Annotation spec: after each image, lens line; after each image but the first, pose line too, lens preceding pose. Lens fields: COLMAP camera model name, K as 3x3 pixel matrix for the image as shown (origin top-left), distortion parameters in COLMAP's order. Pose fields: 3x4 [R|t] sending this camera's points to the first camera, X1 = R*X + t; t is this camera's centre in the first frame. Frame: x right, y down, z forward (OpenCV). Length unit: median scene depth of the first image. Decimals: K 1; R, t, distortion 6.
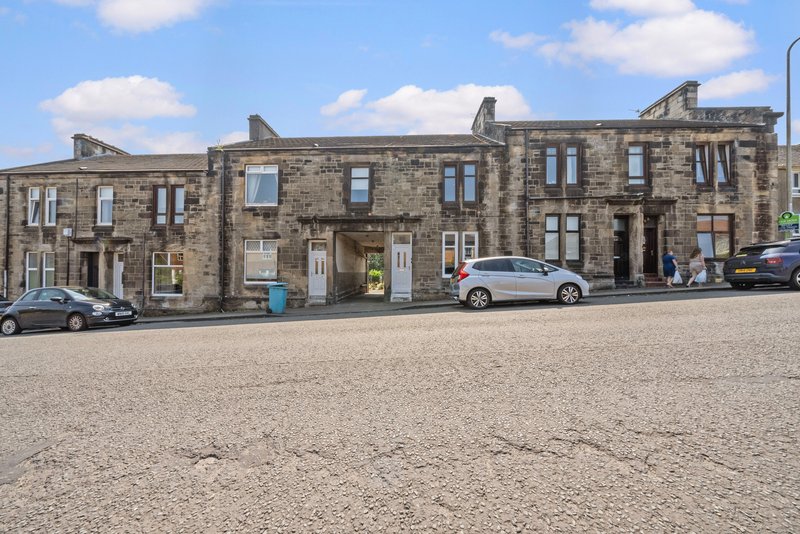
lens RADIAL K [[282.0, 0, 400.6], [0, 282.0, 266.1], [0, 0, 1]] dist [-0.003682, -0.001341]
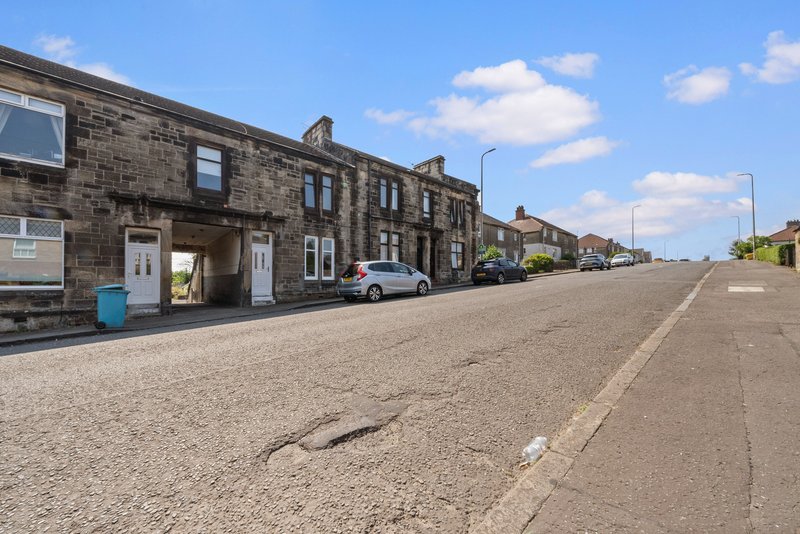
lens RADIAL K [[282.0, 0, 400.7], [0, 282.0, 273.8], [0, 0, 1]] dist [-0.003682, -0.001341]
pose [[0.725900, 0.014059, 0.687656, -0.305690], [-0.014171, 0.999885, -0.005483, 0.020243], [-0.687654, -0.005765, 0.726016, 0.003456]]
